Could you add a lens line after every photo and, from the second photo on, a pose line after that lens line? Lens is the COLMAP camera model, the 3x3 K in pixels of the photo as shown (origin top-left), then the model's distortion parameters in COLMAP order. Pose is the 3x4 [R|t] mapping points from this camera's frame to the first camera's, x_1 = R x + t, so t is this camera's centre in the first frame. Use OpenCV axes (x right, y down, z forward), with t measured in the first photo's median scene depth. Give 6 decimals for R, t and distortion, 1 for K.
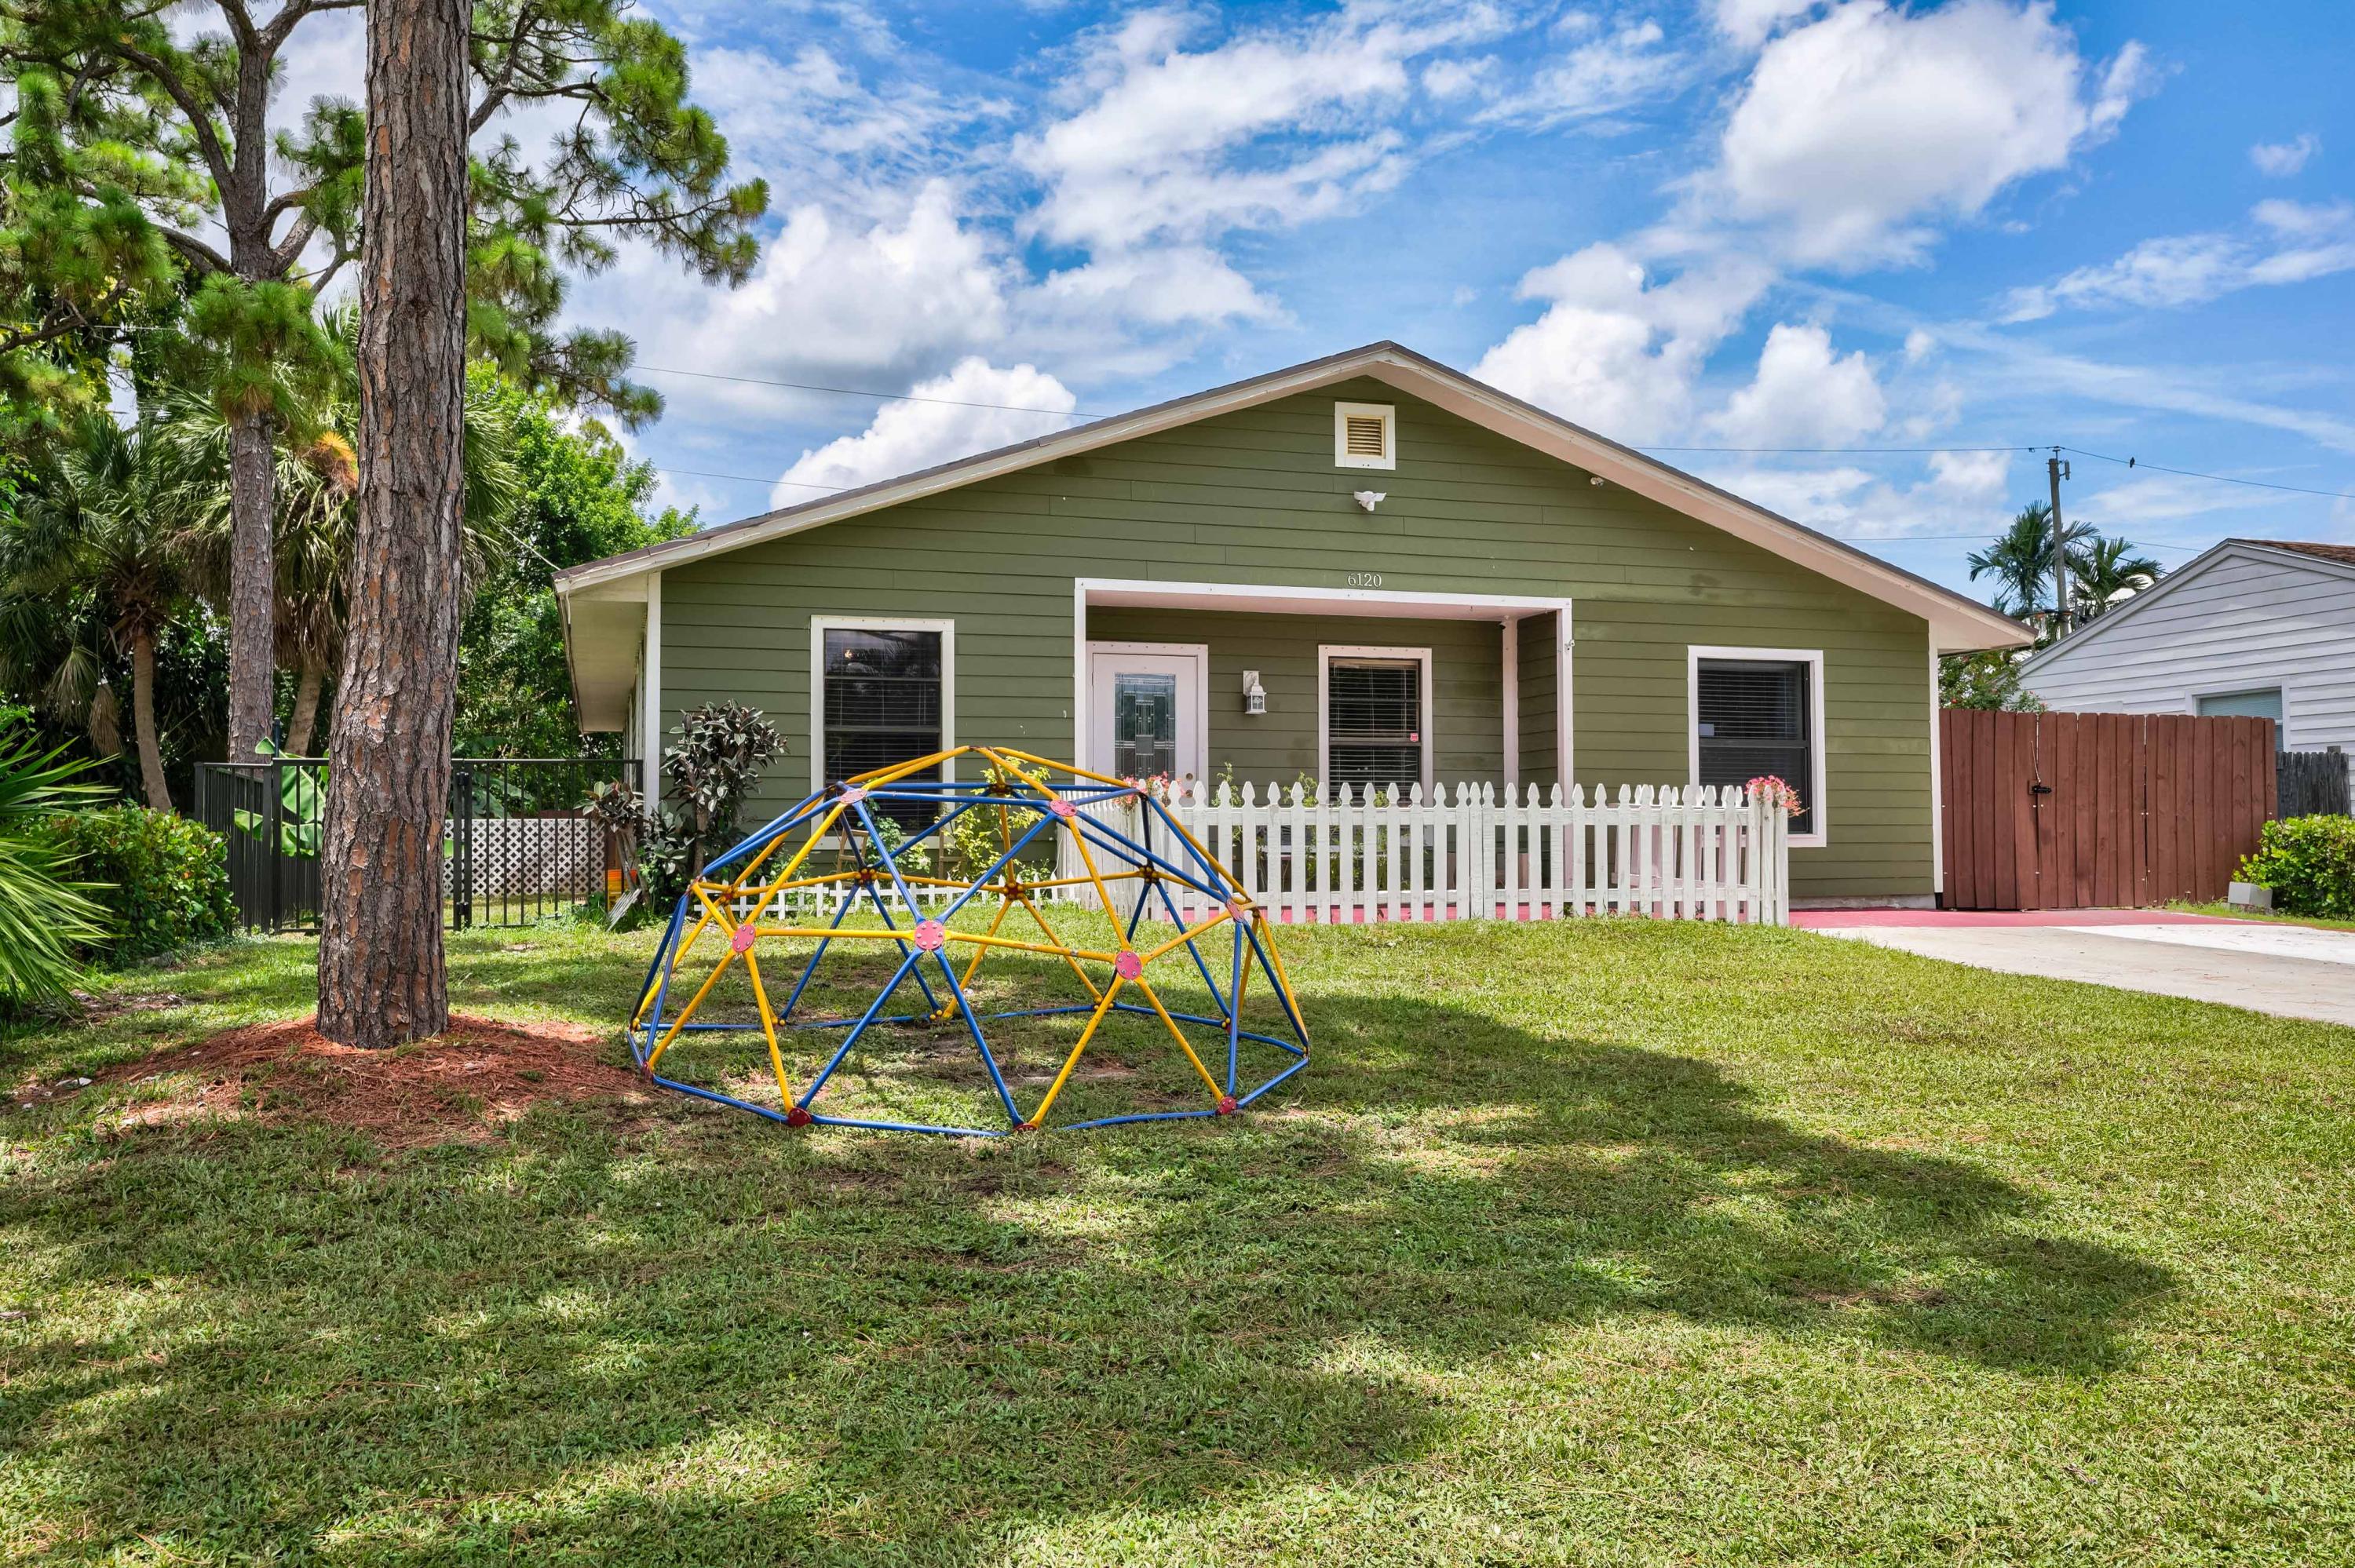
lens RADIAL K [[1887.1, 0, 1177.5], [0, 1887.1, 784.0], [0, 0, 1]] dist [0.007236, 0.005270]
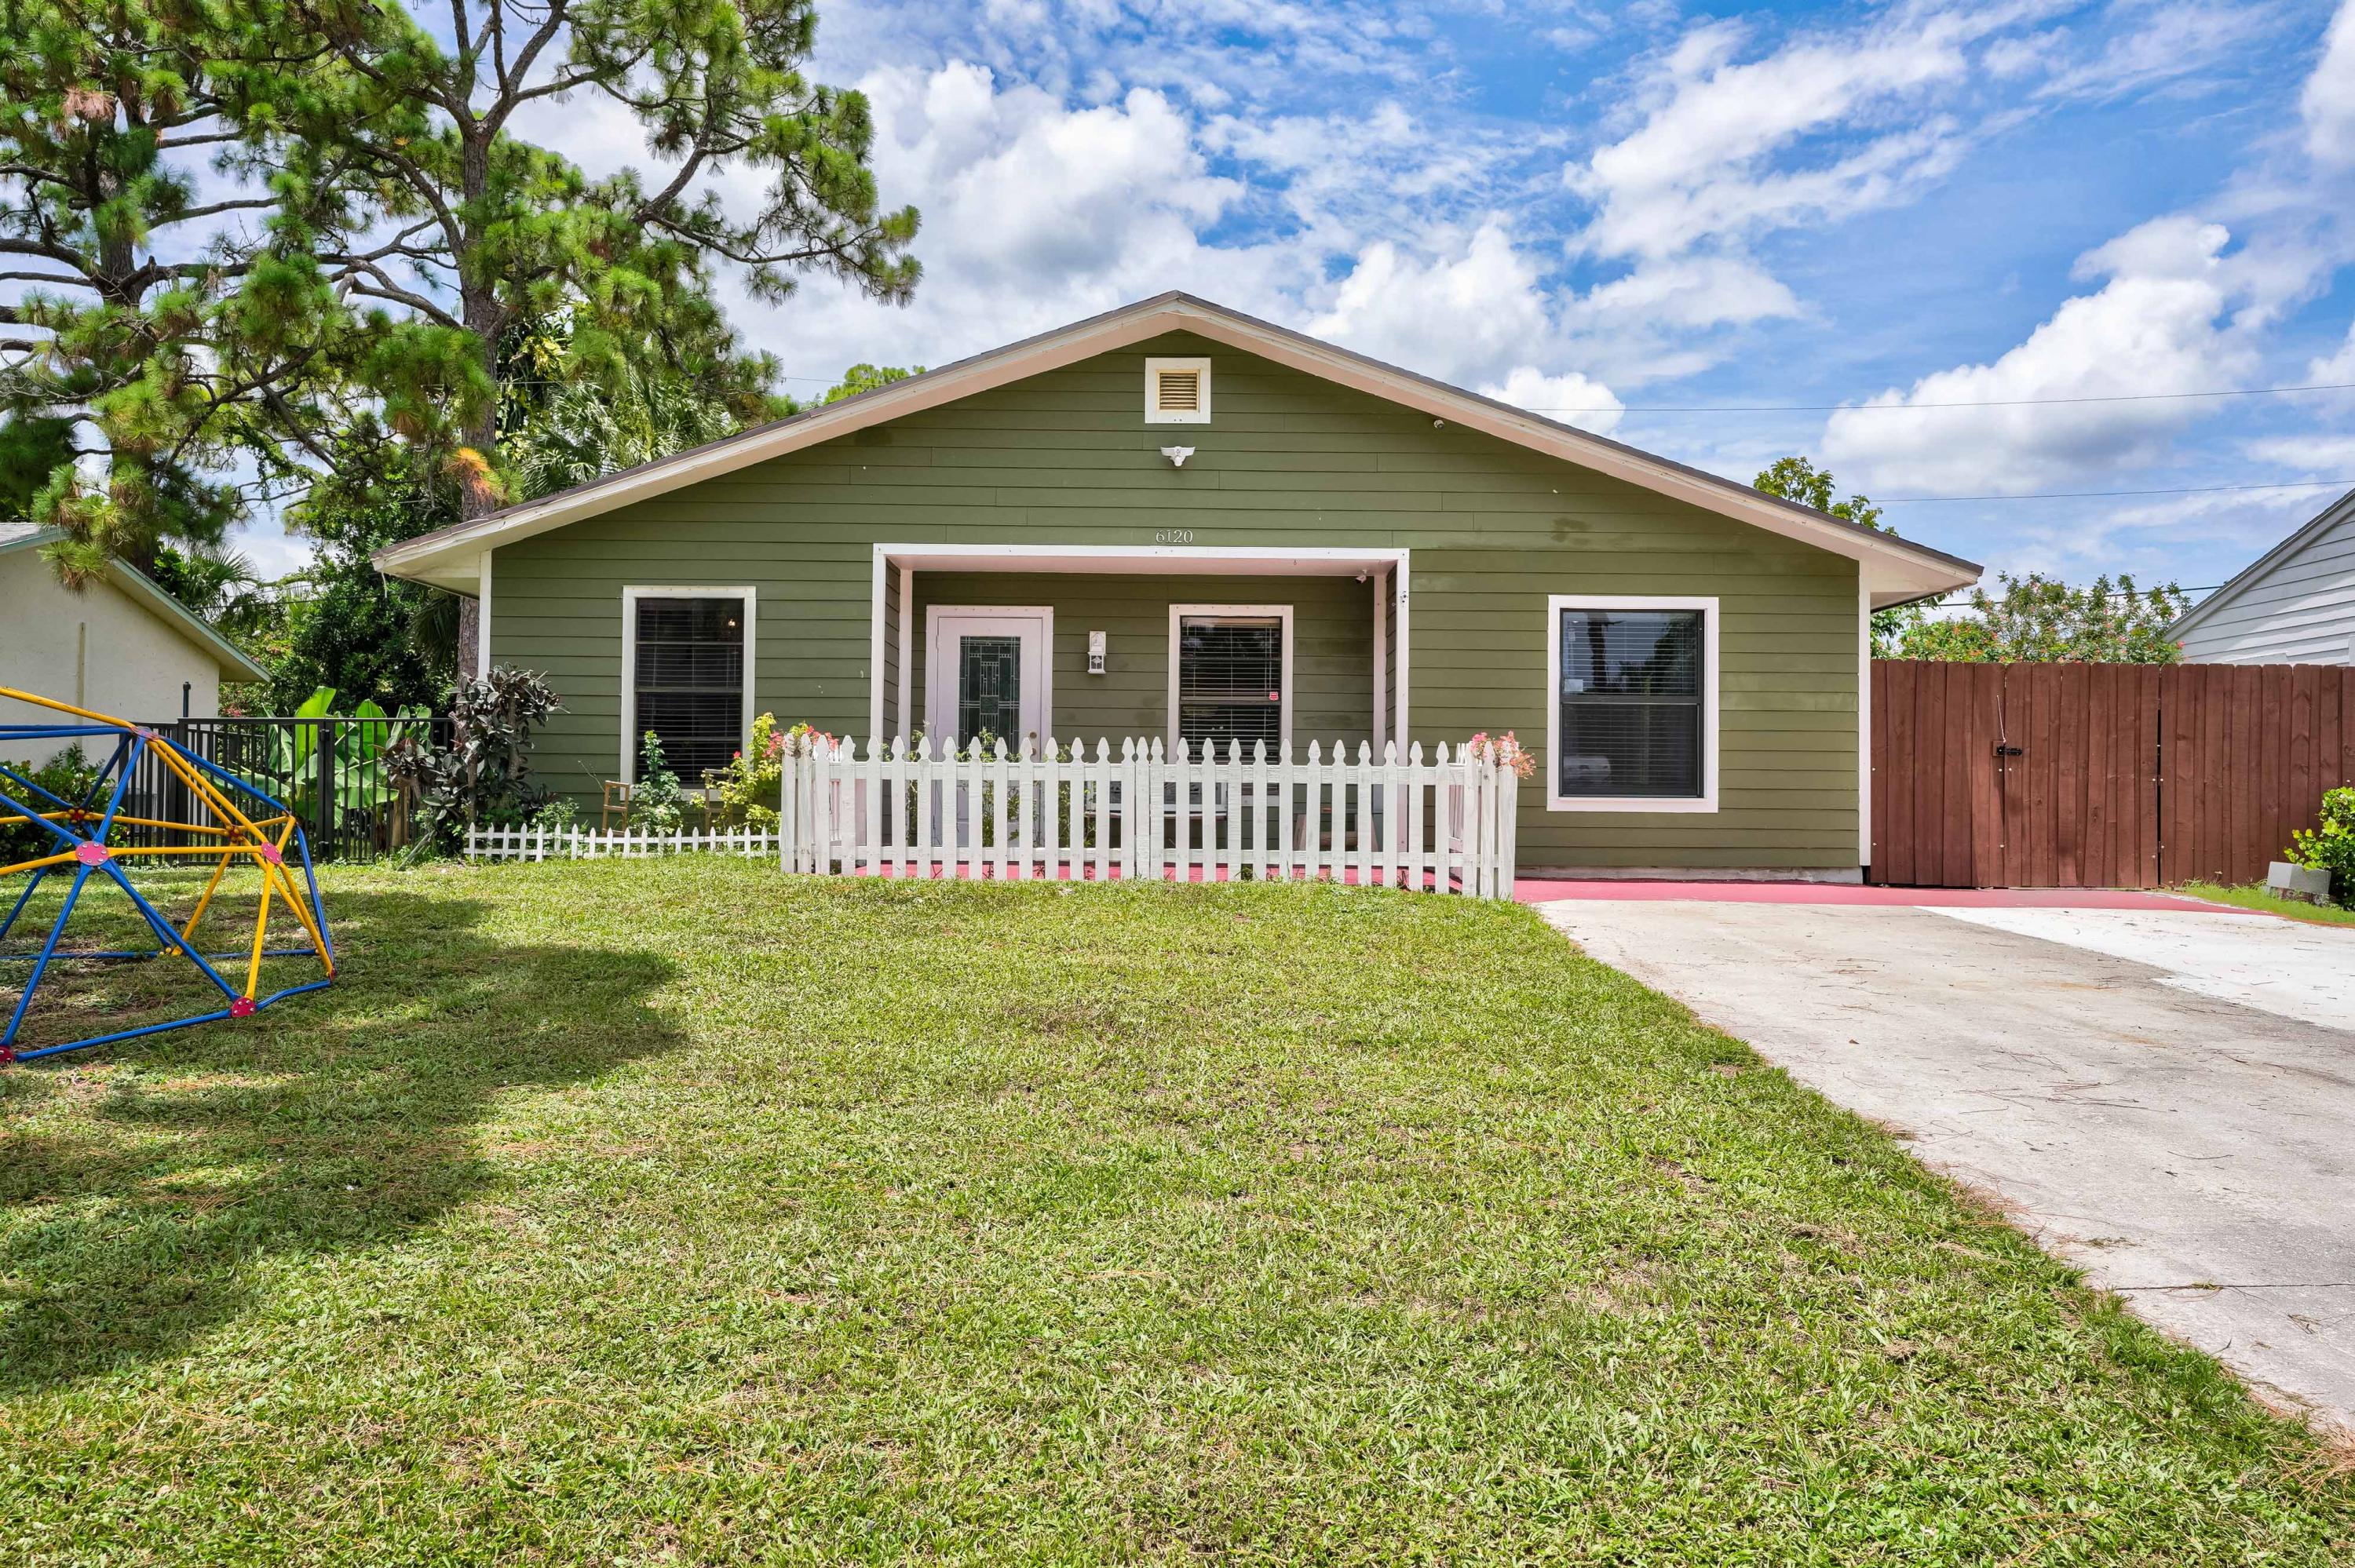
lens RADIAL K [[1665.0, 0, 1177.5], [0, 1665.0, 784.0], [0, 0, 1]] dist [-0.004583, -0.007743]
pose [[0.949617, 0.008645, -0.313294, 0.359973], [-0.003236, 0.999837, 0.017782, 0.006139], [0.313396, -0.015872, 0.949490, 0.160775]]
